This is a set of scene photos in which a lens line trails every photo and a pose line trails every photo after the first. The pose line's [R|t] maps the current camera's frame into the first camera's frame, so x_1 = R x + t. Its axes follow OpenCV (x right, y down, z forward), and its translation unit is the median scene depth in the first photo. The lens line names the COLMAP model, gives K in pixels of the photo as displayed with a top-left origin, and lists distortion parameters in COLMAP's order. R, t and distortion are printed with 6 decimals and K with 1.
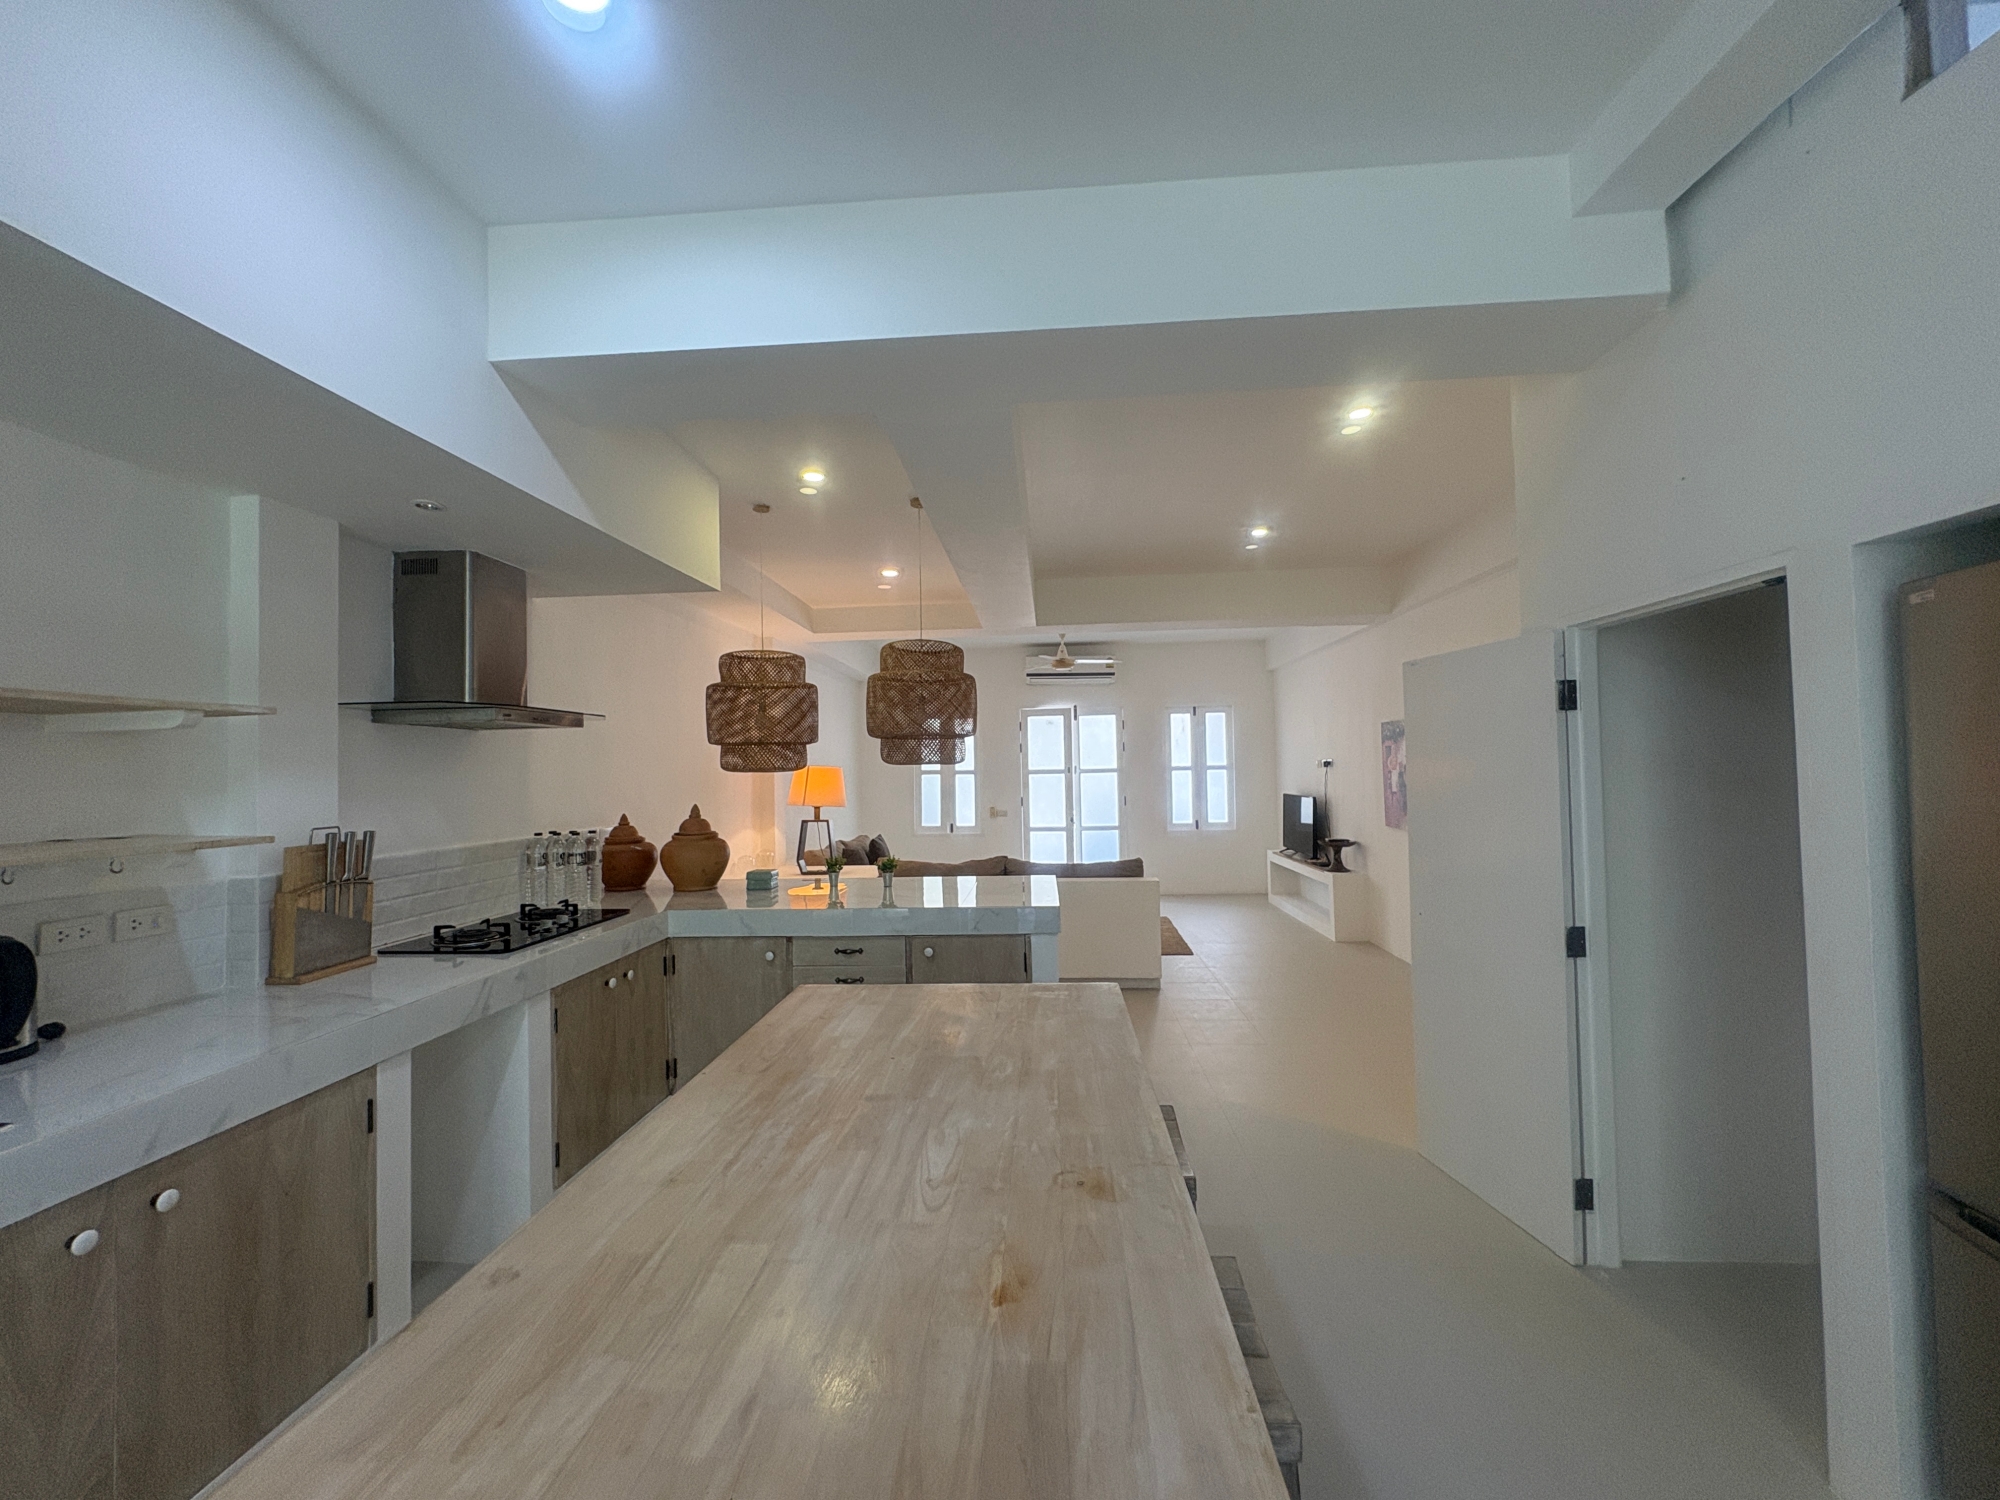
lens RADIAL K [[797.9, 0, 996.7], [0, 797.9, 750.9], [0, 0, 1]] dist [-0.000030, 0.000010]
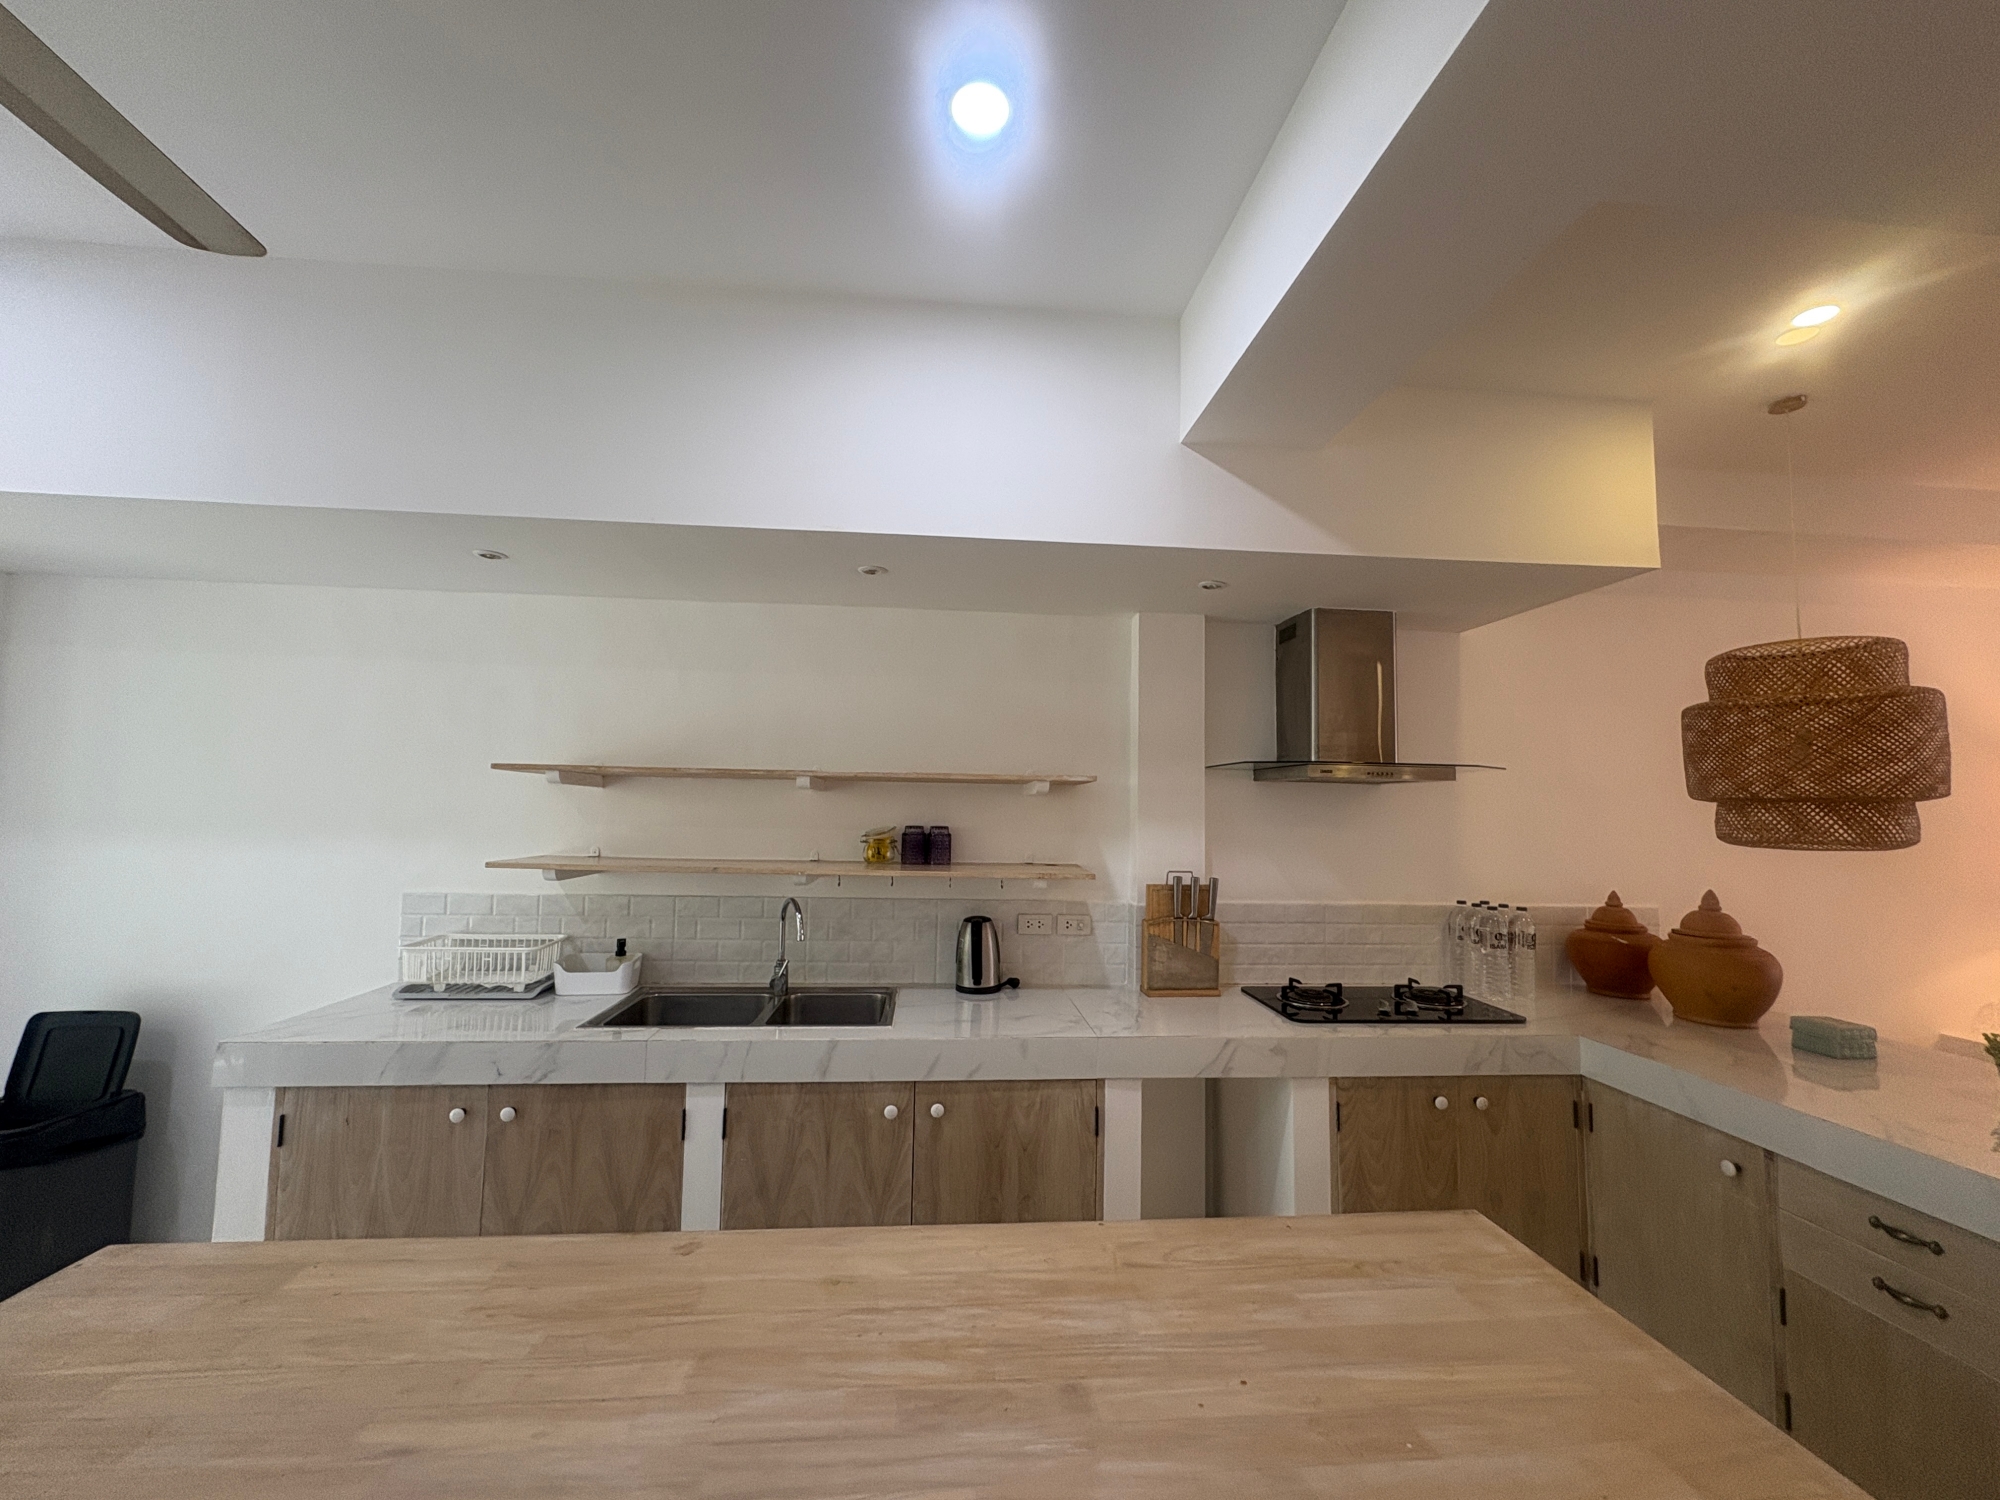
lens RADIAL K [[797.9, 0, 996.7], [0, 797.9, 750.9], [0, 0, 1]] dist [-0.000030, 0.000010]
pose [[0.158262, -0.048430, -0.986209, 0.296325], [0.000391, 0.998799, -0.048985, -0.025056], [0.987397, 0.007367, 0.158091, 0.513378]]
